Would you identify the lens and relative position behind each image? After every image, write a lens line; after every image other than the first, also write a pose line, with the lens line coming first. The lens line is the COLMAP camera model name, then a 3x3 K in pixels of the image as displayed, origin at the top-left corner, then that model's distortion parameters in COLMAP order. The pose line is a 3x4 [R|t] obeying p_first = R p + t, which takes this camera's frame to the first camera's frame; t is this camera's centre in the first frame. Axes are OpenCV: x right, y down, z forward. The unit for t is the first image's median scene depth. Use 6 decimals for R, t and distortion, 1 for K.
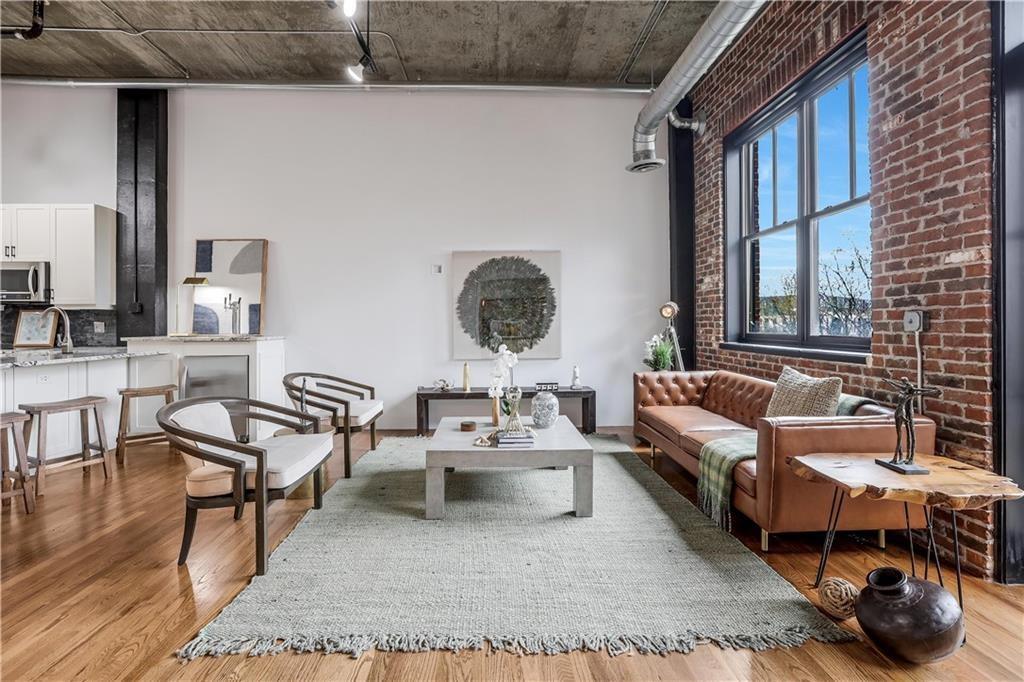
lens RADIAL K [[467.7, 0, 511.5], [0, 467.7, 322.1], [0, 0, 1]] dist [-0.036694, 0.012887]
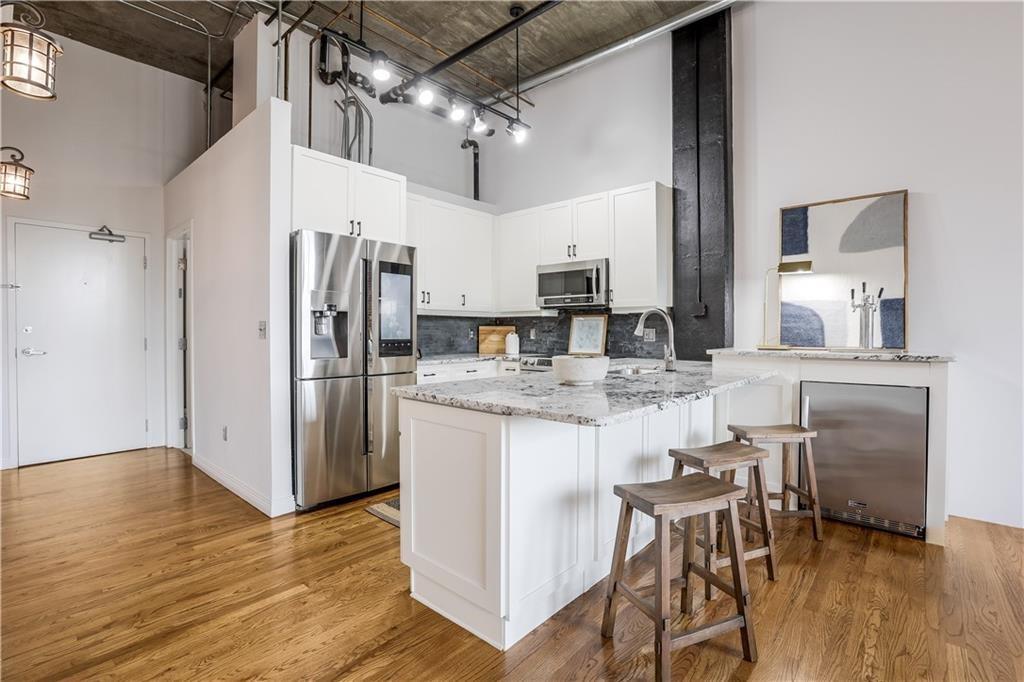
lens RADIAL K [[474.2, 0, 510.4], [0, 474.2, 334.0], [0, 0, 1]] dist [-0.053451, 0.017077]
pose [[0.721894, 0.008286, -0.691954, -0.537881], [-0.000792, 0.999938, 0.011147, 0.000917], [0.692003, -0.007499, 0.721856, 0.232375]]
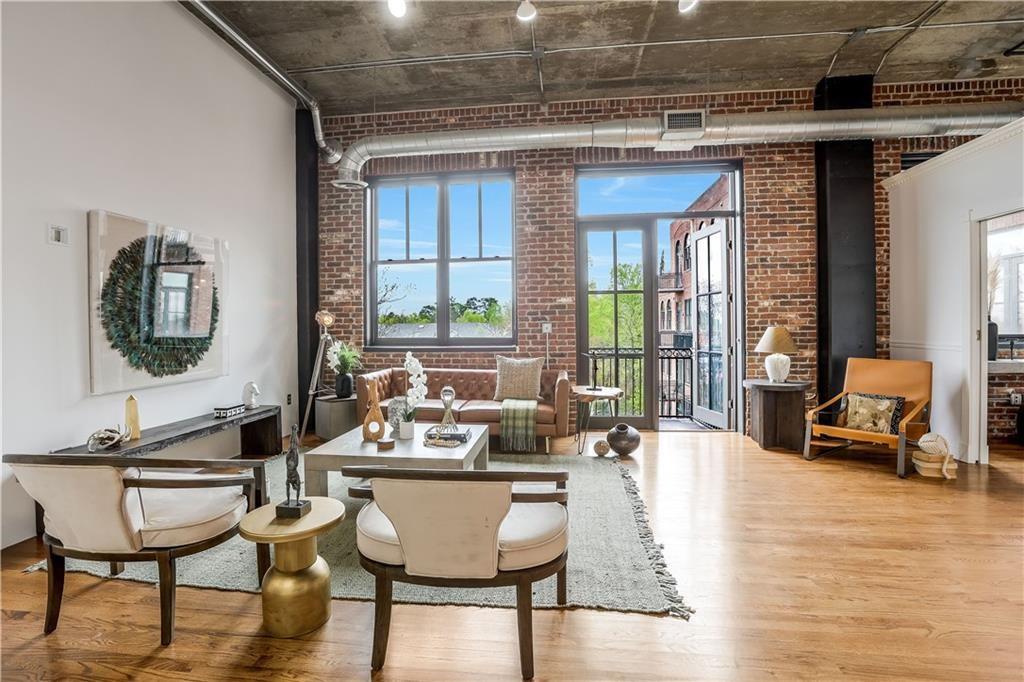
lens RADIAL K [[474.2, 0, 503.5], [0, 474.2, 327.8], [0, 0, 1]] dist [-0.053451, 0.017077]
pose [[0.159584, 0.001656, 0.987183, -0.686987], [0.004880, 0.999985, -0.002467, 0.000474], [-0.987172, 0.005211, 0.159573, 0.448625]]
